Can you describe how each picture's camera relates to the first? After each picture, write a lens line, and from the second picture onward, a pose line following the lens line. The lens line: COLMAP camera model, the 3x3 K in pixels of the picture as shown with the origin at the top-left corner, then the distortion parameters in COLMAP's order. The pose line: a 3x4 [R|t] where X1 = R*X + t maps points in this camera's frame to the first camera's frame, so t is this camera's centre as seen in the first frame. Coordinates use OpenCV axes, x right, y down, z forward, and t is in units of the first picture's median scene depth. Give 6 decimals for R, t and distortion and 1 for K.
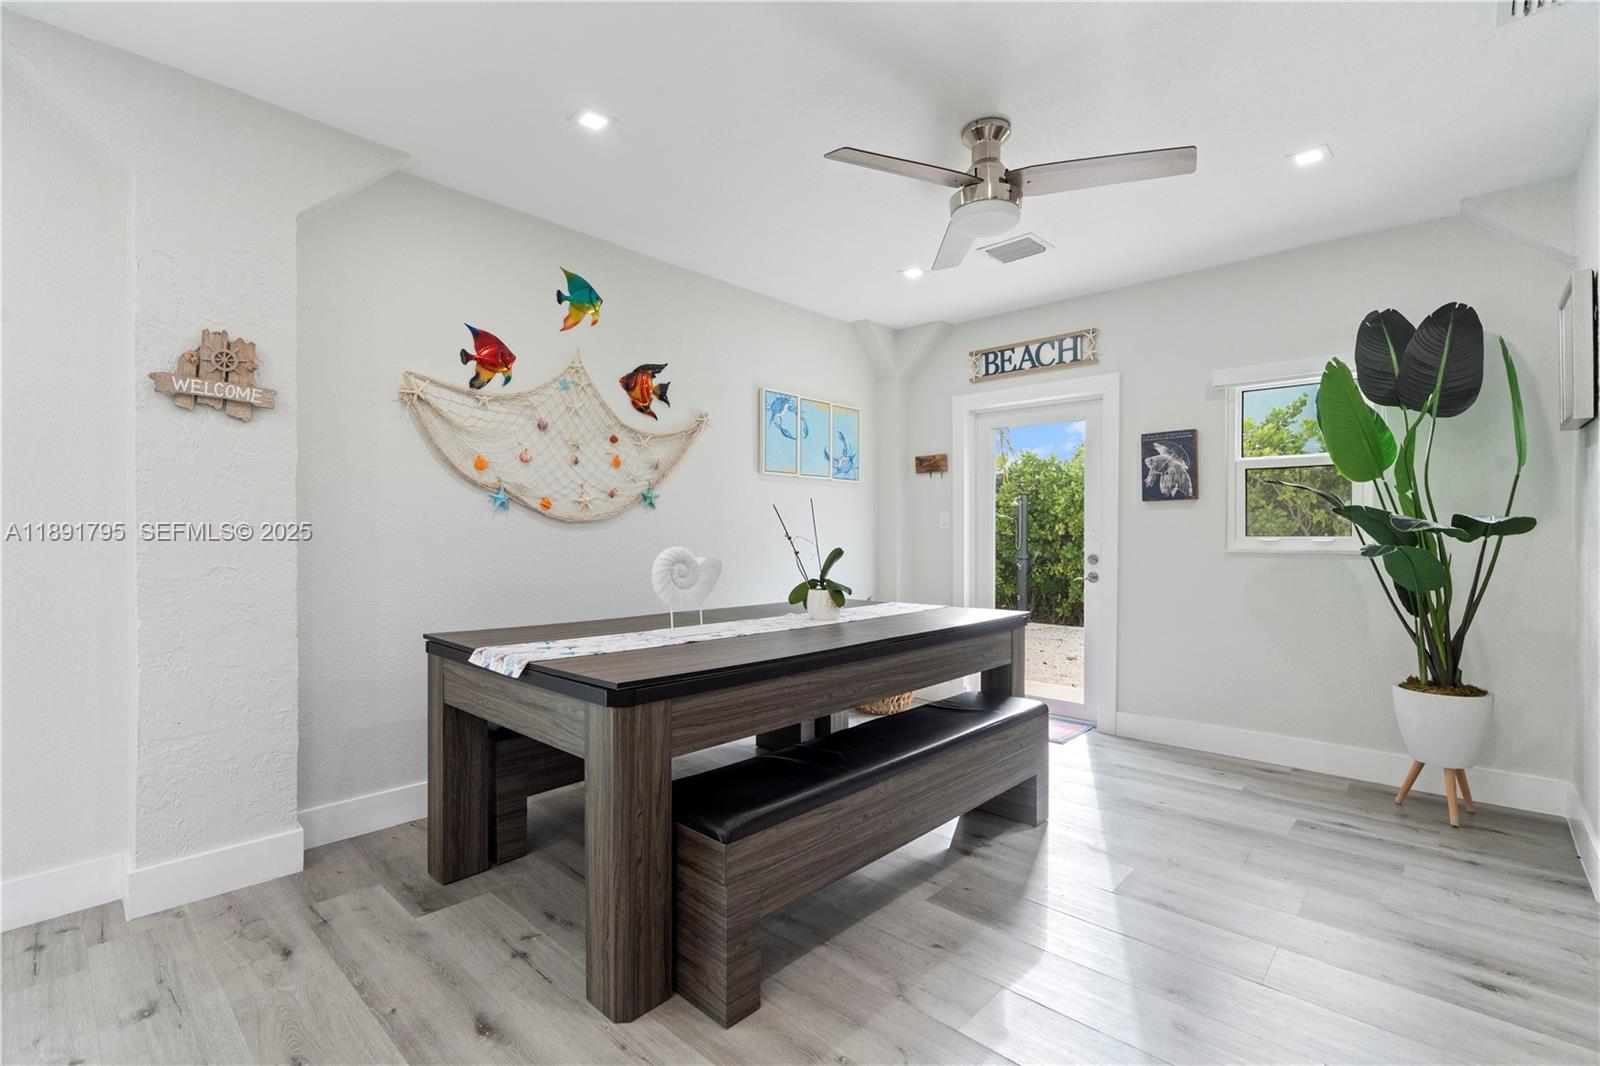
lens RADIAL K [[725.3, 0, 791.1], [0, 725.3, 533.7], [0, 0, 1]] dist [-0.006641, 0.003058]
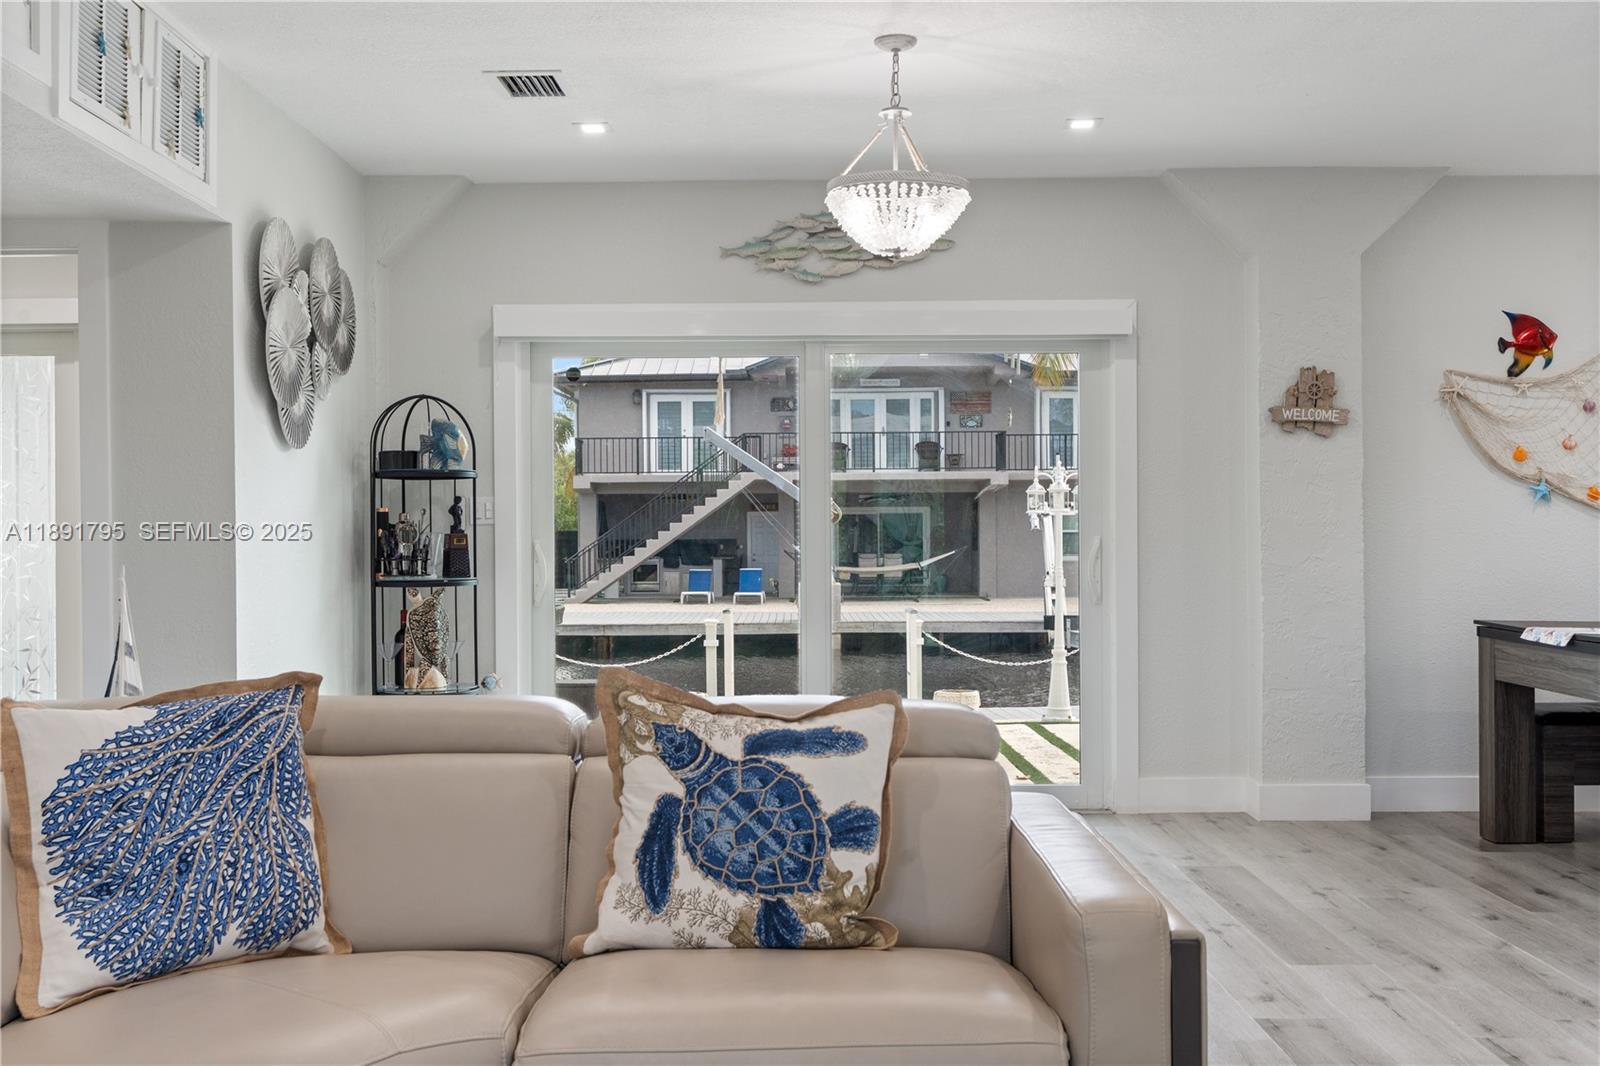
lens RADIAL K [[1575.5, 0, 800.6], [0, 1575.5, 518.7], [0, 0, 1]] dist [0.009626, 0.000000]
pose [[0.694483, -0.006334, -0.719481, 0.475801], [0.006031, 0.999977, -0.002982, -0.014300], [0.719484, -0.002268, 0.694505, -1.310553]]
